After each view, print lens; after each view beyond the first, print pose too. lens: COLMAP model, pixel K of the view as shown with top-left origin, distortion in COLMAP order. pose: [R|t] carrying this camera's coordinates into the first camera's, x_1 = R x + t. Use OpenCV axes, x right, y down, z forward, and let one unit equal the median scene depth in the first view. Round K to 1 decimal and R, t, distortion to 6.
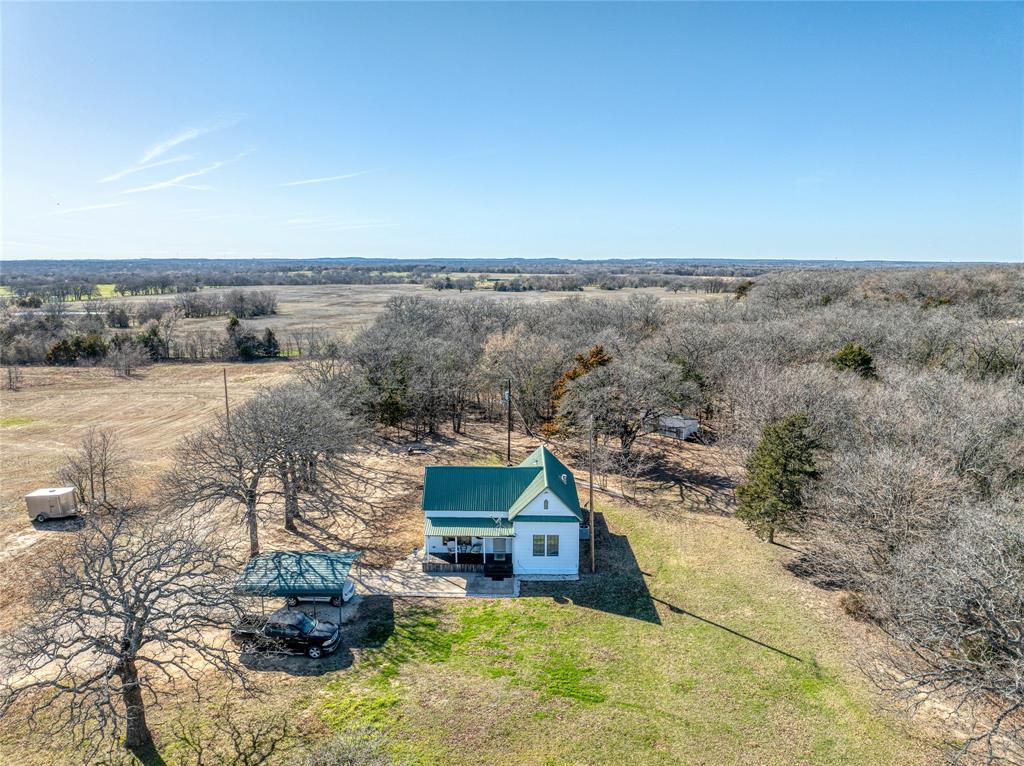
lens RADIAL K [[730.7, 0, 509.5], [0, 730.7, 380.6], [0, 0, 1]] dist [-0.046701, 0.011609]
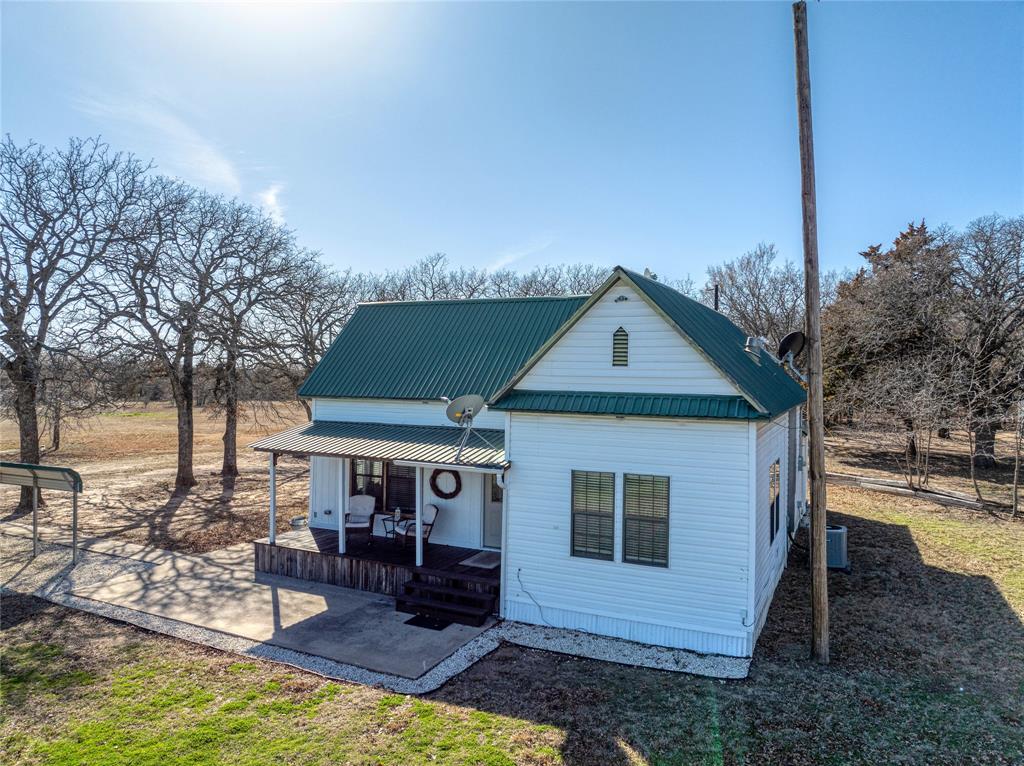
lens RADIAL K [[730.7, 0, 505.6], [0, 730.7, 379.2], [0, 0, 1]] dist [-0.046701, 0.011609]
pose [[0.907755, 0.011937, -0.419330, 0.119087], [-0.079011, 0.986570, -0.142955, 0.217676], [0.411993, 0.162900, 0.896508, 0.749301]]
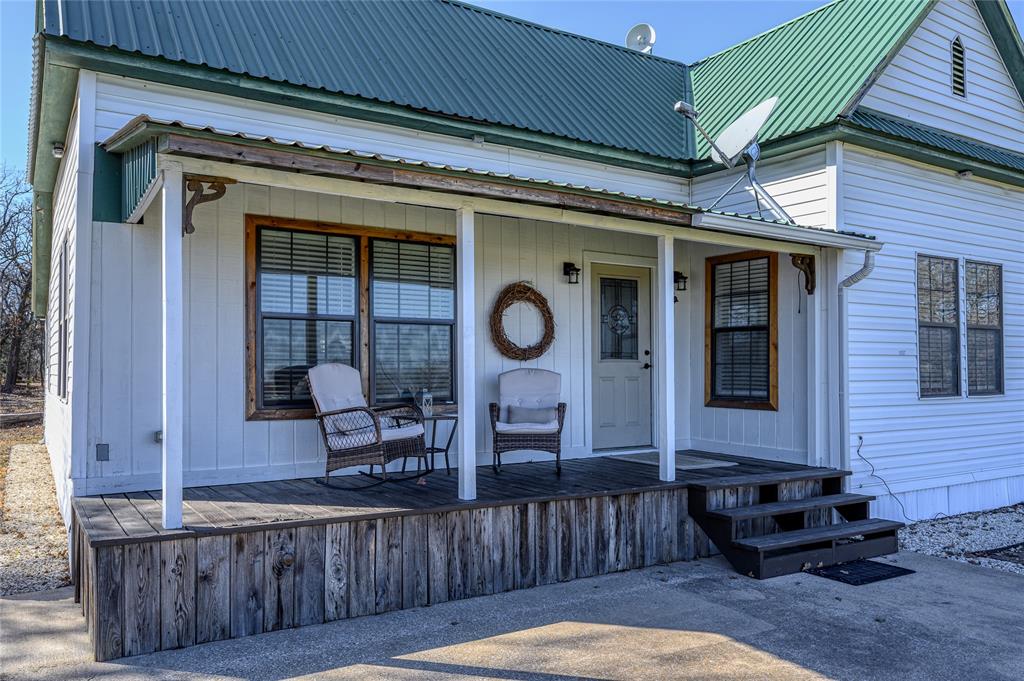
lens RADIAL K [[775.1, 0, 517.4], [0, 775.1, 365.4], [0, 0, 1]] dist [-0.006953, 0.001154]
pose [[0.834197, 0.001746, 0.551464, -0.129298], [0.094884, 0.984628, -0.146648, 0.250026], [-0.543243, 0.174658, 0.821208, 0.911173]]
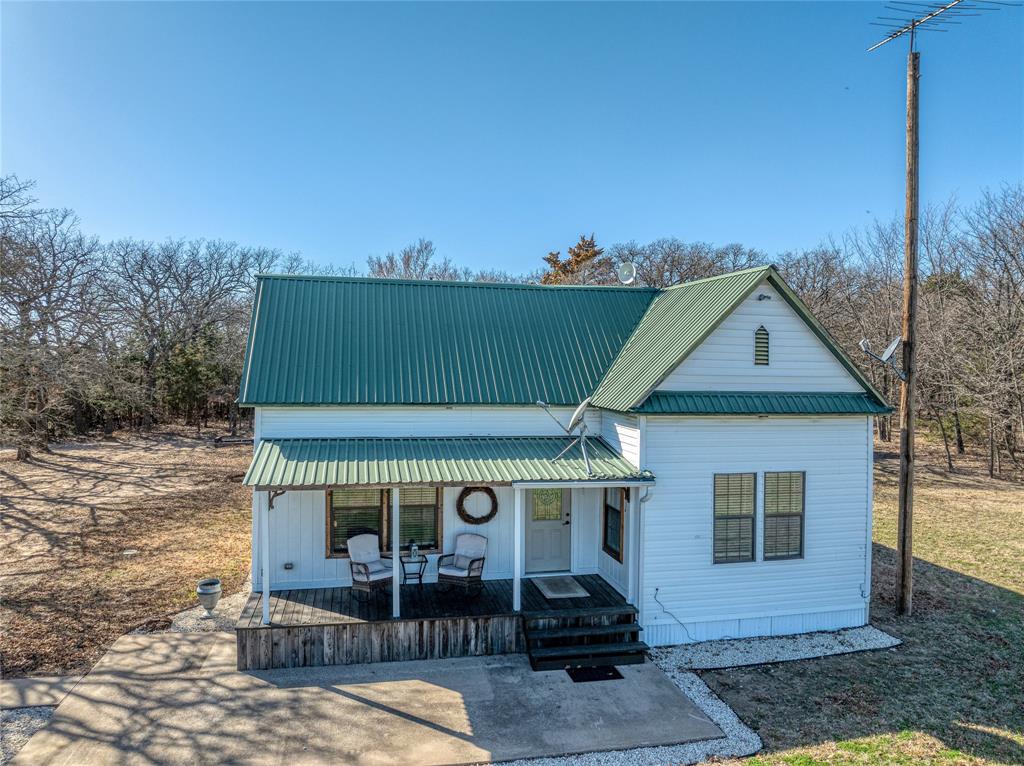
lens RADIAL K [[730.7, 0, 513.5], [0, 730.7, 382.2], [0, 0, 1]] dist [-0.046701, 0.011609]
pose [[0.973123, 0.001660, 0.230279, -0.090301], [0.032120, 0.989220, -0.142868, 0.212868], [-0.228034, 0.146425, 0.962580, 0.770345]]
